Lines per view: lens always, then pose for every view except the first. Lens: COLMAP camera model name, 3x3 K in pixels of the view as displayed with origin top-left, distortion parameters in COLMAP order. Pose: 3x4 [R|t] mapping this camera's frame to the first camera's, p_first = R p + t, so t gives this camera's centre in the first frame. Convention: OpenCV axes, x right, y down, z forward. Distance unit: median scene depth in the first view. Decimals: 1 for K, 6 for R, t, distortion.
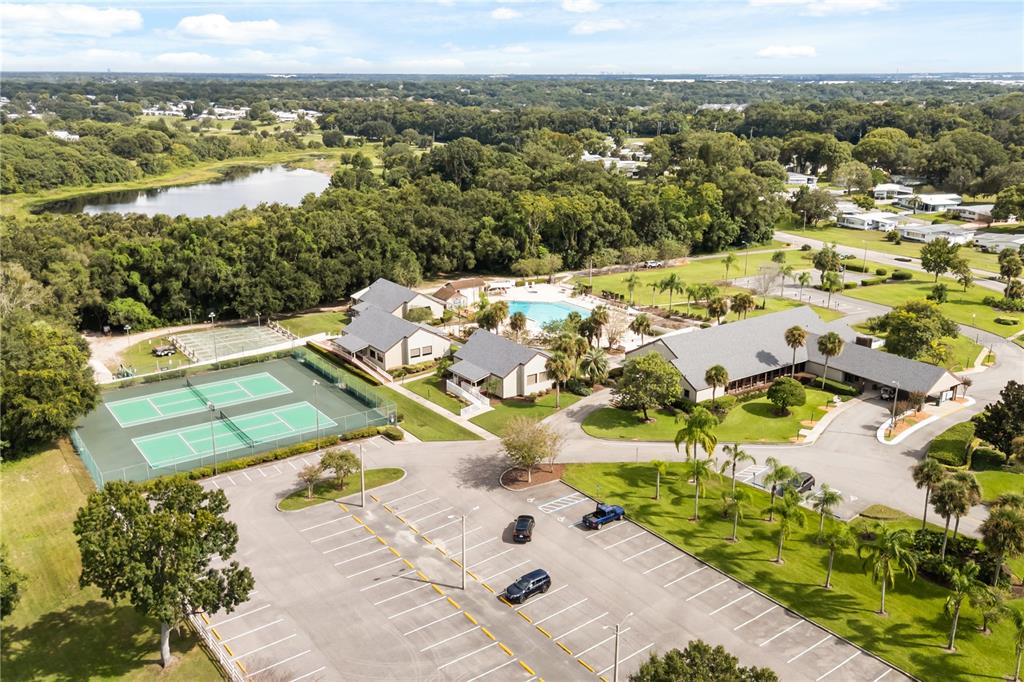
lens RADIAL K [[880.5, 0, 512.0], [0, 880.5, 341.0], [0, 0, 1]] dist [0.049988, 0.003426]
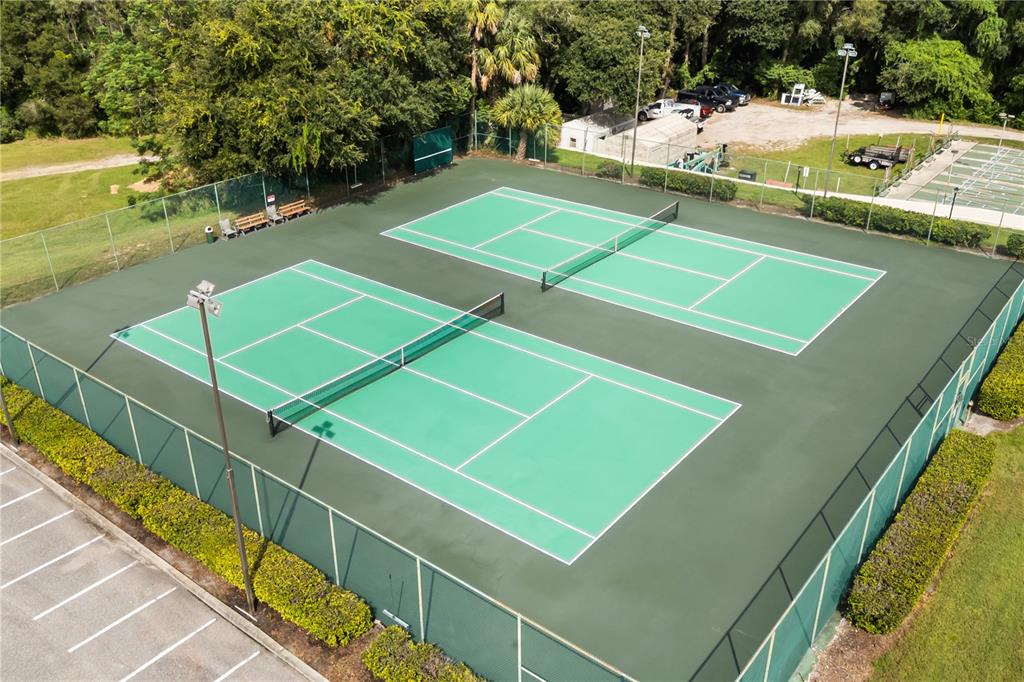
lens RADIAL K [[880.5, 0, 512.0], [0, 880.5, 341.0], [0, 0, 1]] dist [0.049988, 0.003426]
pose [[0.280041, 0.434239, -0.856162, -0.034181], [-0.272922, 0.891059, 0.362669, -0.016102], [0.920375, 0.132103, 0.368046, 0.639580]]
